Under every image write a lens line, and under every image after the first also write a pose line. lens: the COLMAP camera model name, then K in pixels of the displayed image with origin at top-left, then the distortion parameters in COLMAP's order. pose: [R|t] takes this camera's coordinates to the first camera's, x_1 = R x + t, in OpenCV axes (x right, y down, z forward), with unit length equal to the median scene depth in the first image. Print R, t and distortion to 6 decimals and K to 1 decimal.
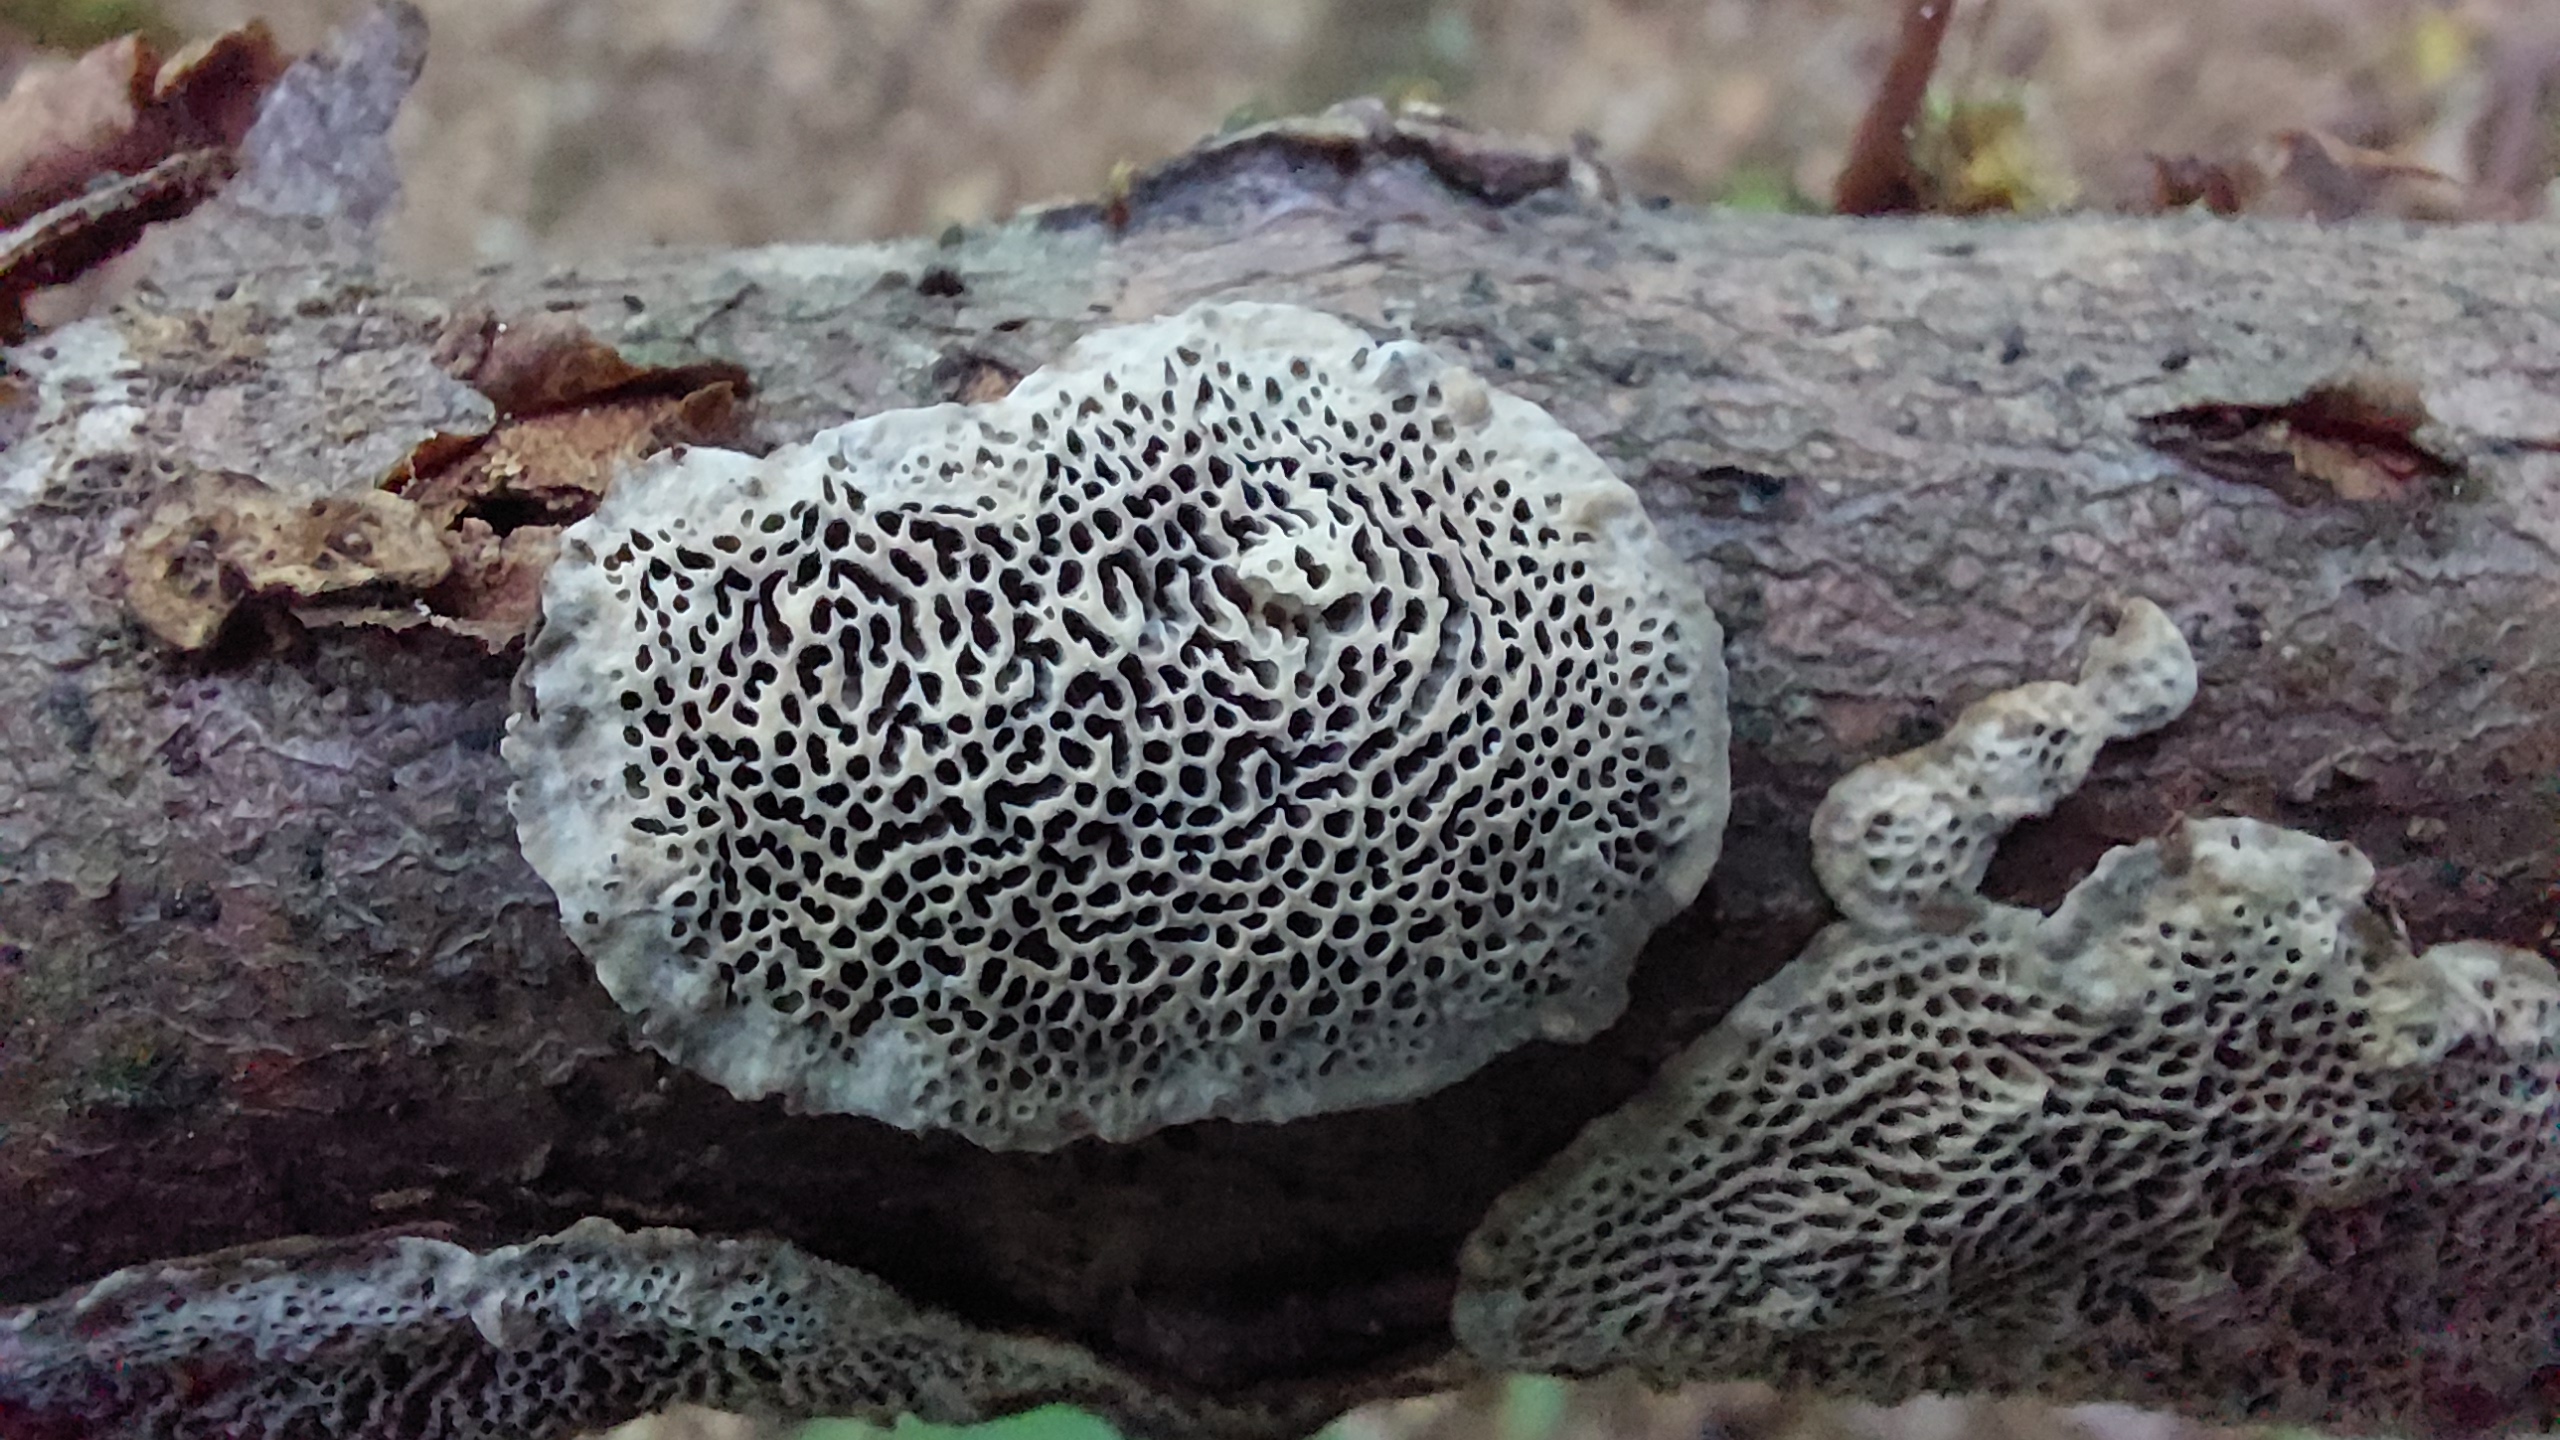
lens RADIAL K [[1544.7, 0, 1360.7], [0, 1544.7, 719.0], [0, 0, 1]] dist [0.016763, 0.012195]
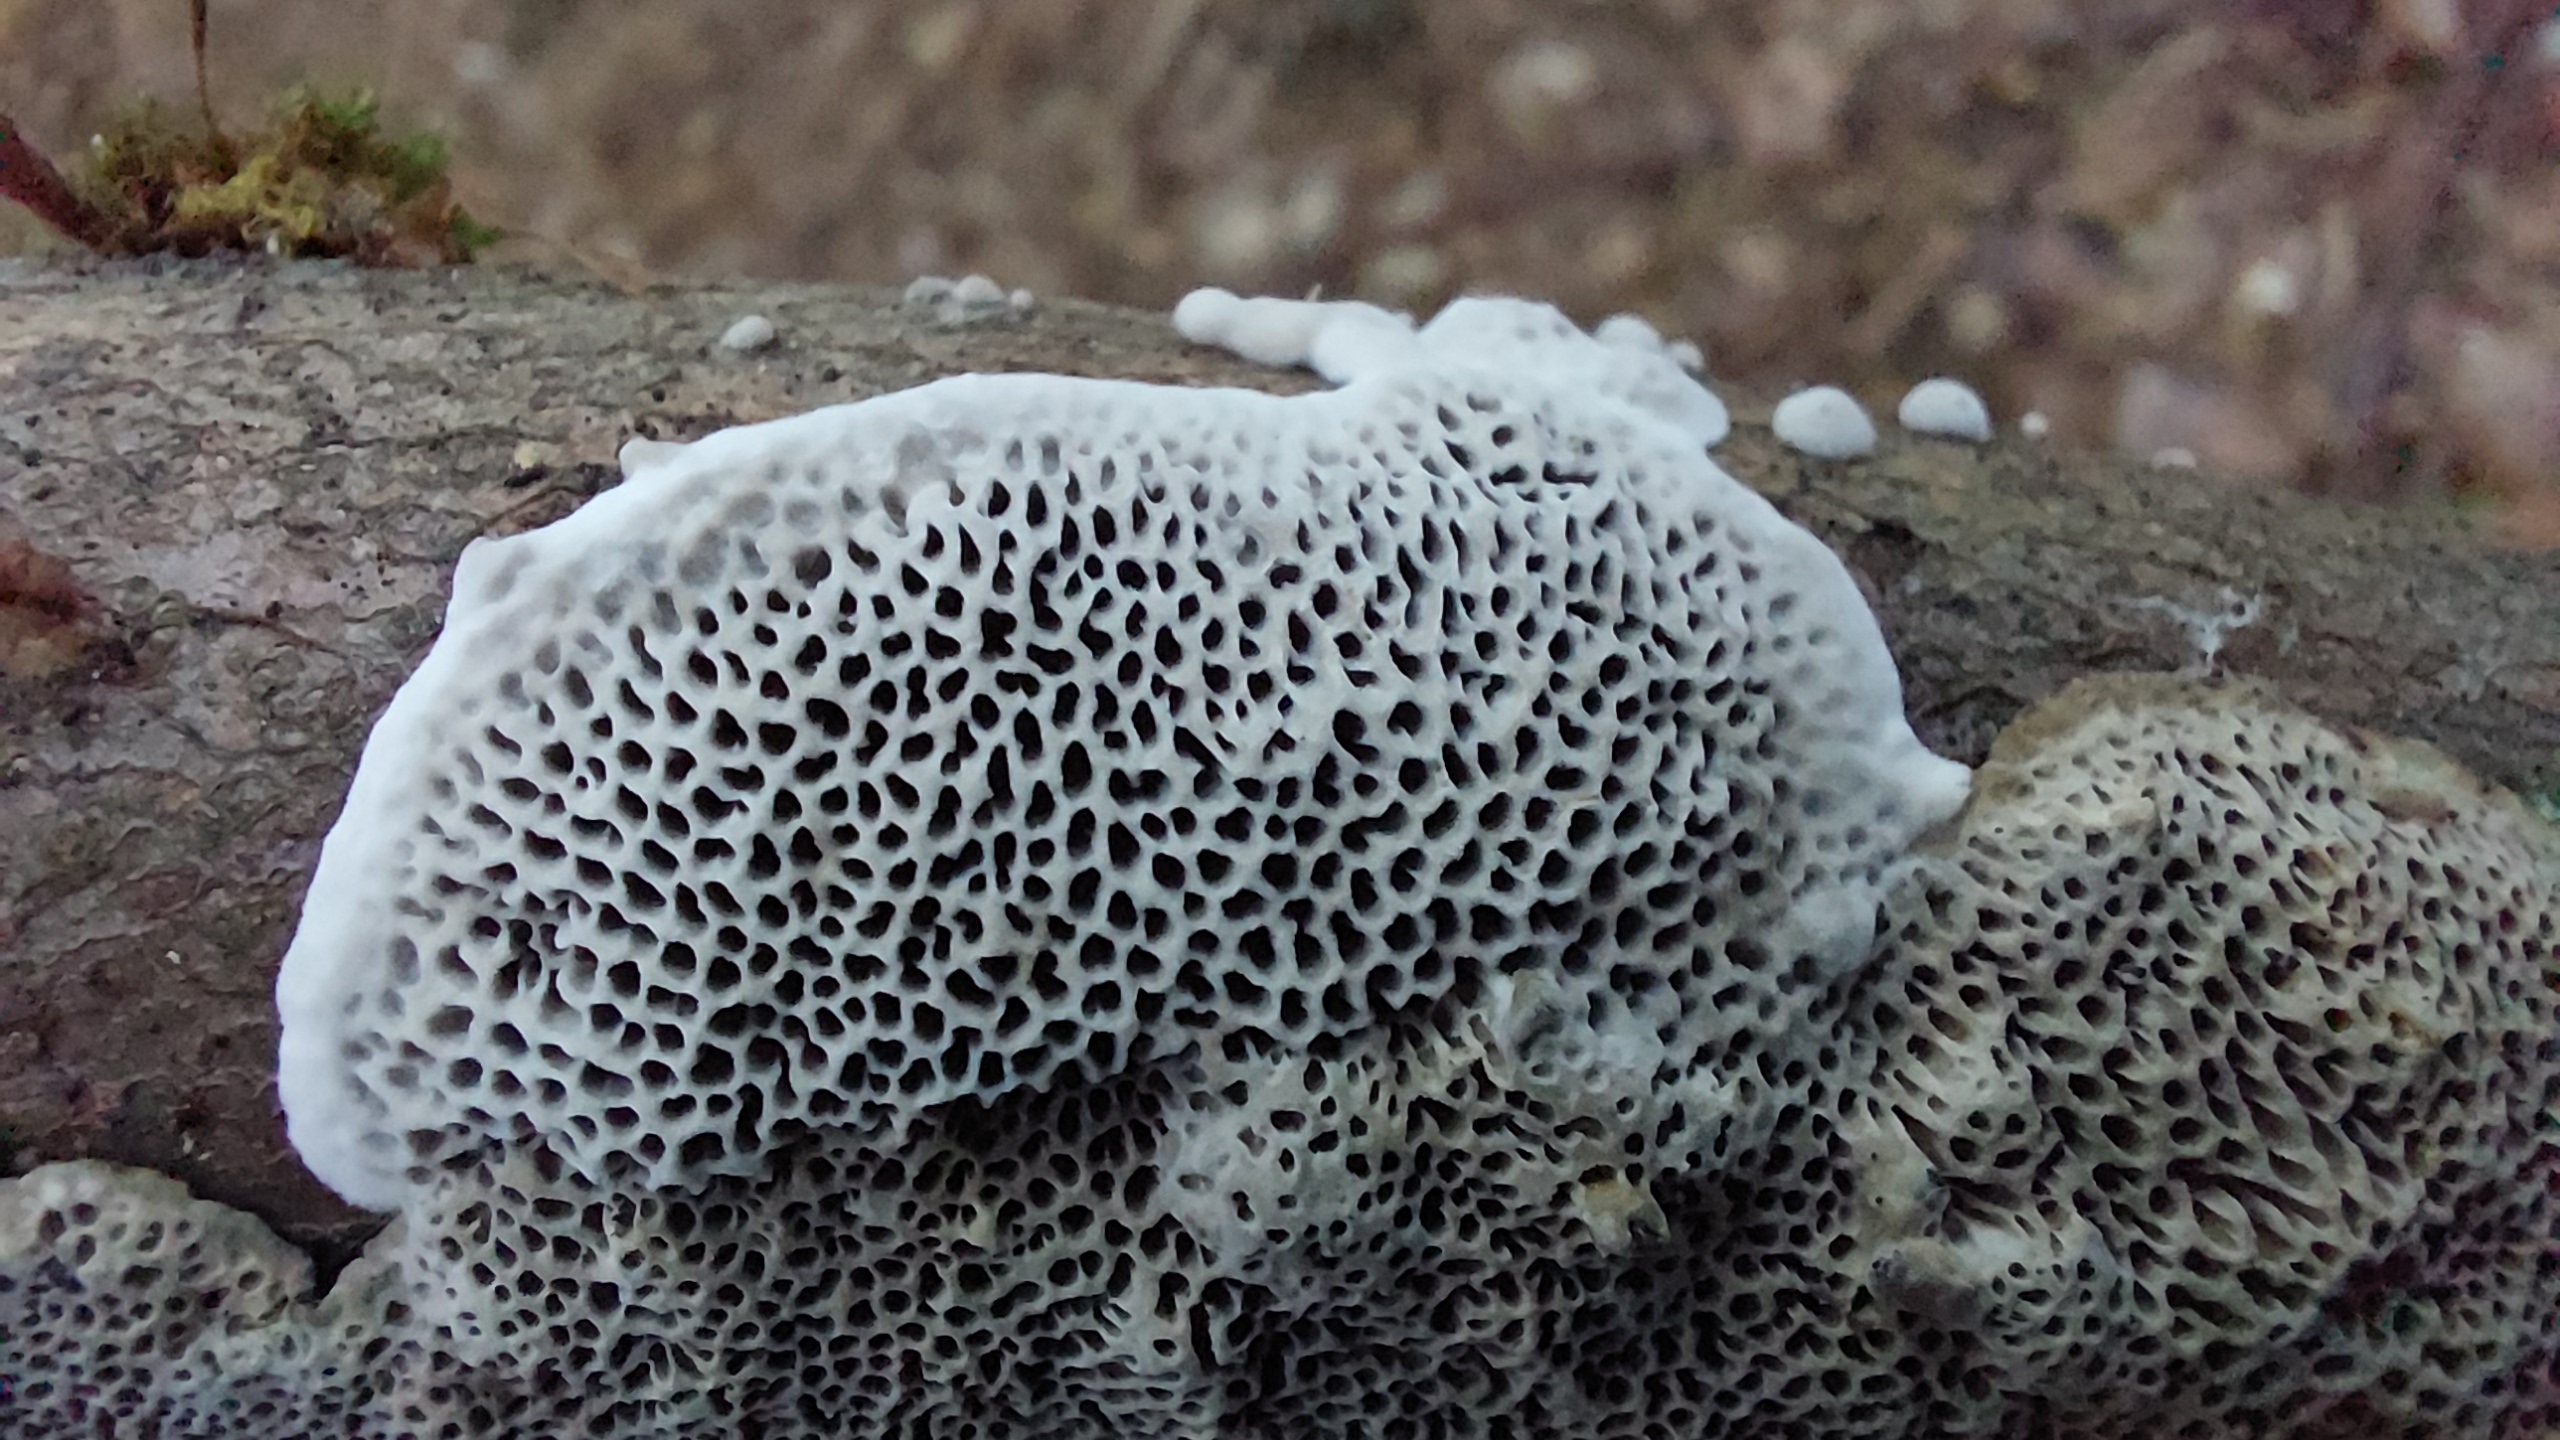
lens RADIAL K [[1544.7, 0, 1260.6], [0, 1544.7, 722.6], [0, 0, 1]] dist [0.016763, 0.012195]
pose [[0.997828, 0.027688, -0.059777, 1.532453], [-0.021538, 0.994635, 0.101182, -0.240736], [0.062257, -0.099675, 0.993070, 0.141997]]
